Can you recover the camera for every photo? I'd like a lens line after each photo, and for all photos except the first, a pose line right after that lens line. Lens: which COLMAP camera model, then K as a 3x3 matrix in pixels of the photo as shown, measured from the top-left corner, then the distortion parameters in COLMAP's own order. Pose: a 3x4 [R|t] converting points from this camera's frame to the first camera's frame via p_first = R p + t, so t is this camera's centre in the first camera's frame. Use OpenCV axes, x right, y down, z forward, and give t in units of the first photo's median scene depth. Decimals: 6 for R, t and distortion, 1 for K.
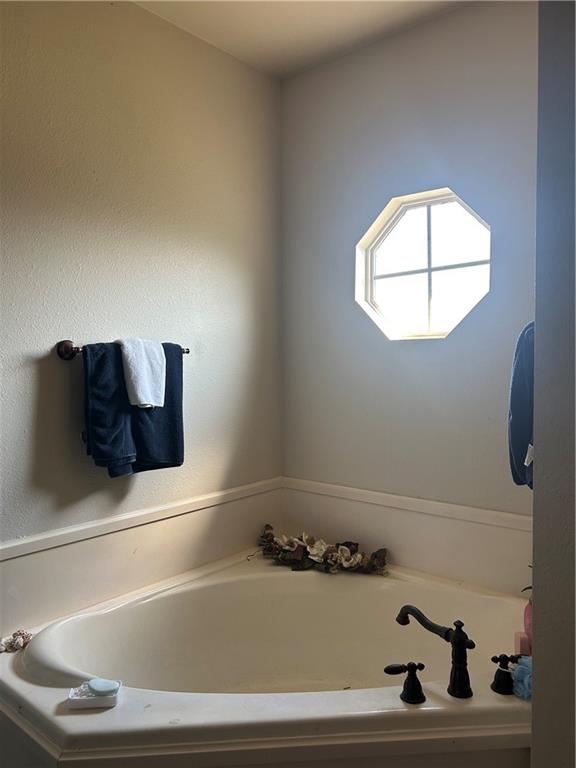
lens RADIAL K [[574.8, 0, 288.0], [0, 574.8, 384.0], [0, 0, 1]] dist [0.002247, 0.000353]
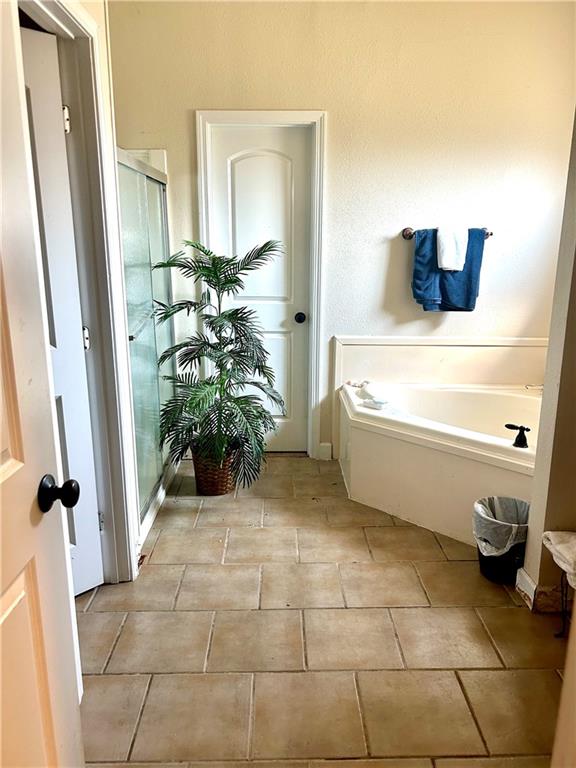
lens RADIAL K [[574.8, 0, 288.0], [0, 574.8, 384.0], [0, 0, 1]] dist [0.002247, 0.000353]
pose [[0.660857, 0.186199, -0.727047, 0.699554], [-0.036929, 0.975630, 0.216294, 0.020953], [0.749603, -0.116090, 0.651628, -0.430332]]
